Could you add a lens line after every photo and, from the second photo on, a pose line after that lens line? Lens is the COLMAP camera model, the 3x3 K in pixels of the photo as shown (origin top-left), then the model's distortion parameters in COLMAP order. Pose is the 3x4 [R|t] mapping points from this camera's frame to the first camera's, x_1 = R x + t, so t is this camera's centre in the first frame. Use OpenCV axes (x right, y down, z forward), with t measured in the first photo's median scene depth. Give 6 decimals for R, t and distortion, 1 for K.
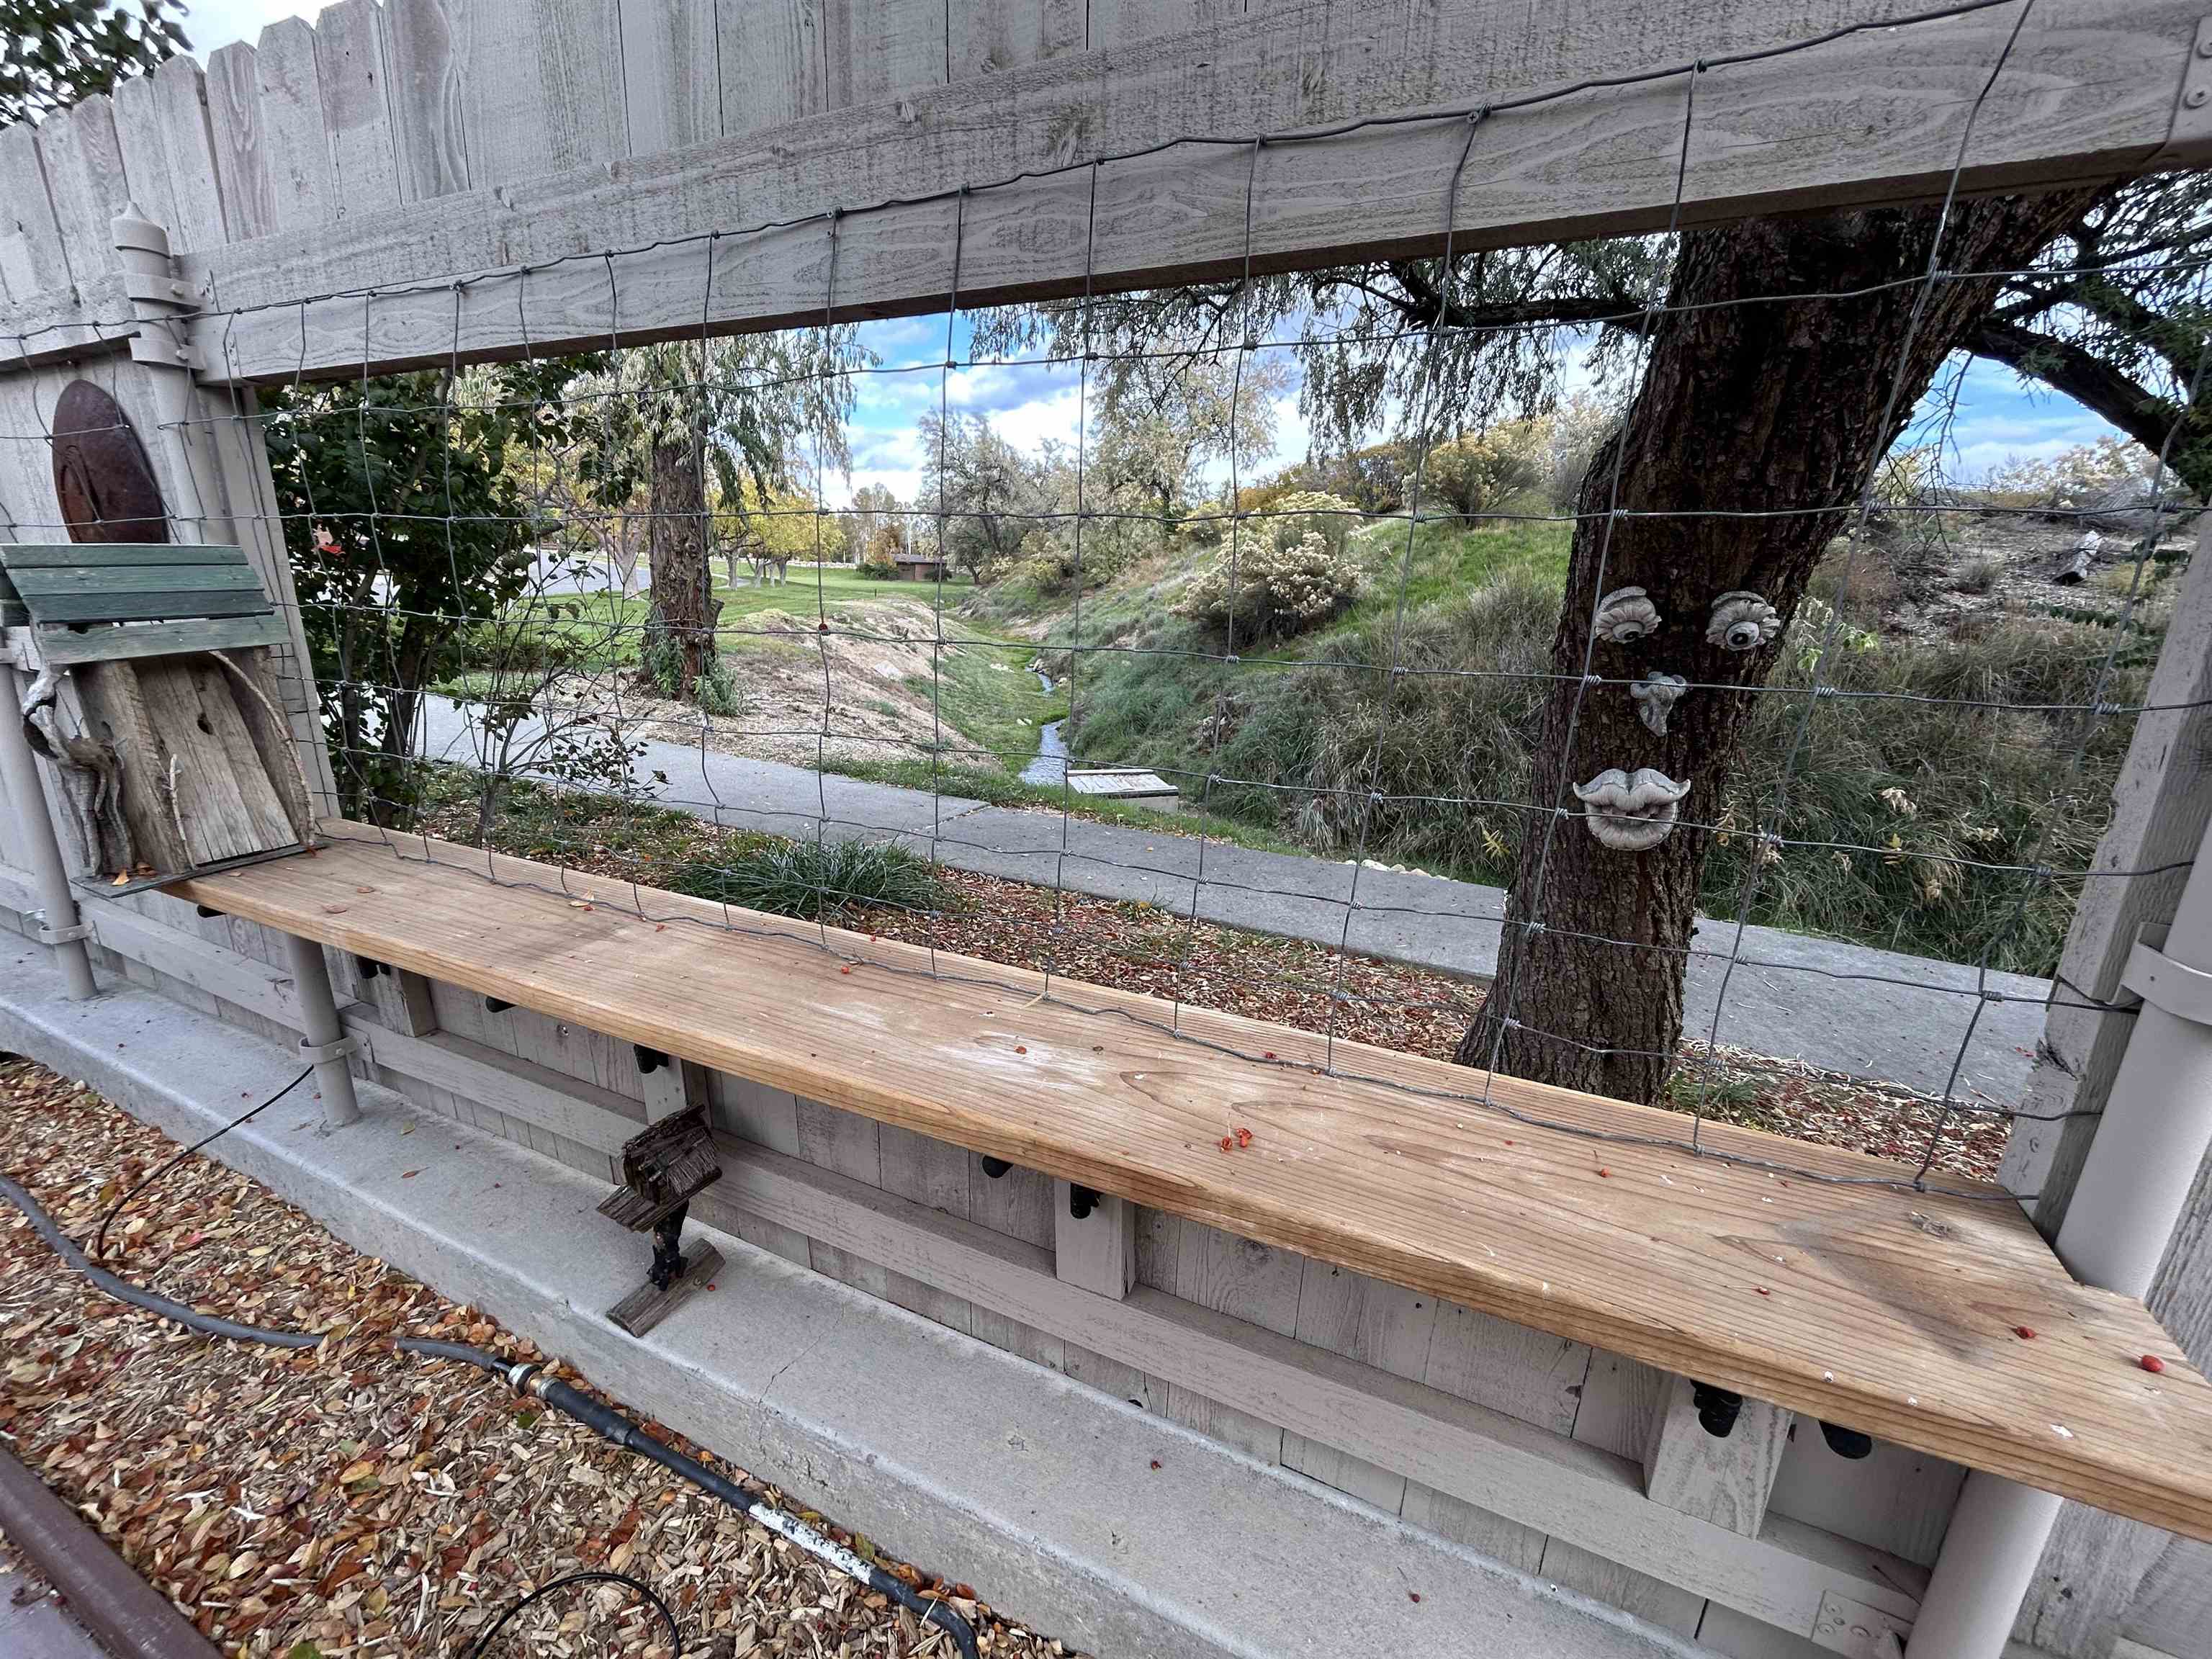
lens RADIAL K [[899.9, 0, 1106.0], [0, 899.9, 829.5], [0, 0, 1]] dist [0.000362, -0.000159]
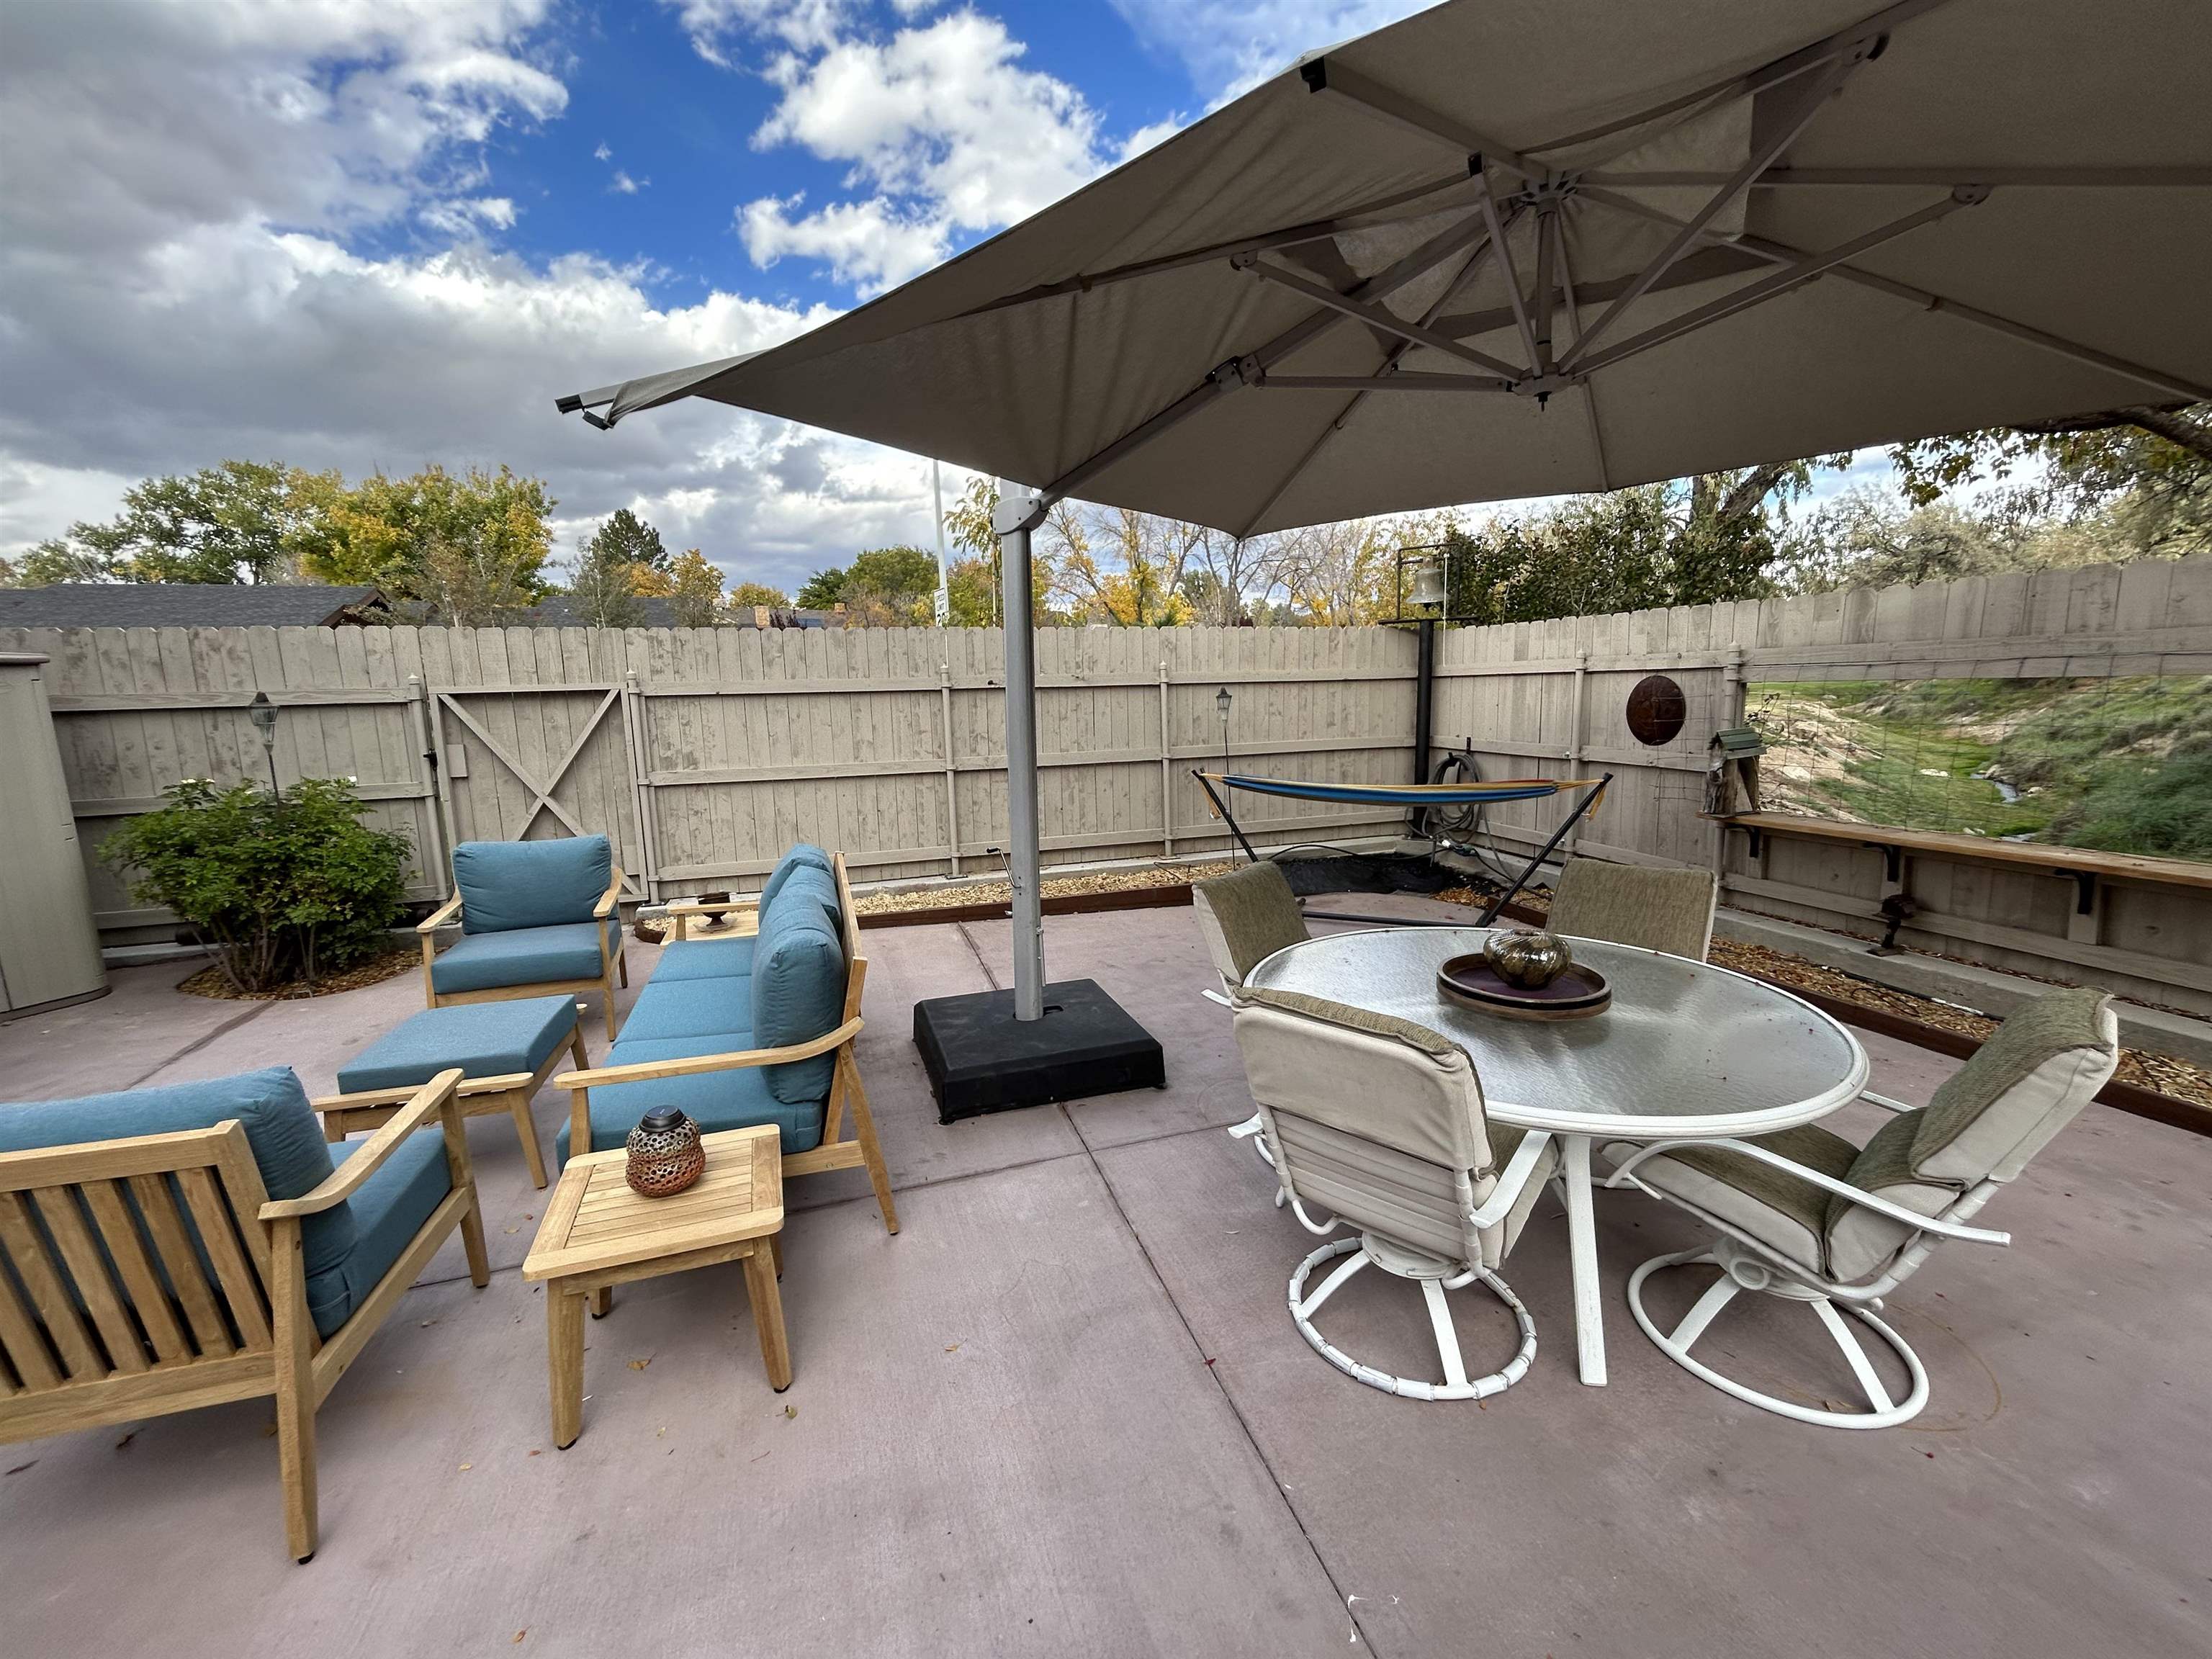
lens RADIAL K [[899.9, 0, 1106.0], [0, 899.9, 829.5], [0, 0, 1]] dist [0.000362, -0.000159]
pose [[0.666049, 0.068243, -0.742780, 0.001192], [-0.149513, 0.987811, -0.043313, 0.037138], [0.730770, 0.139904, 0.668133, -0.192209]]
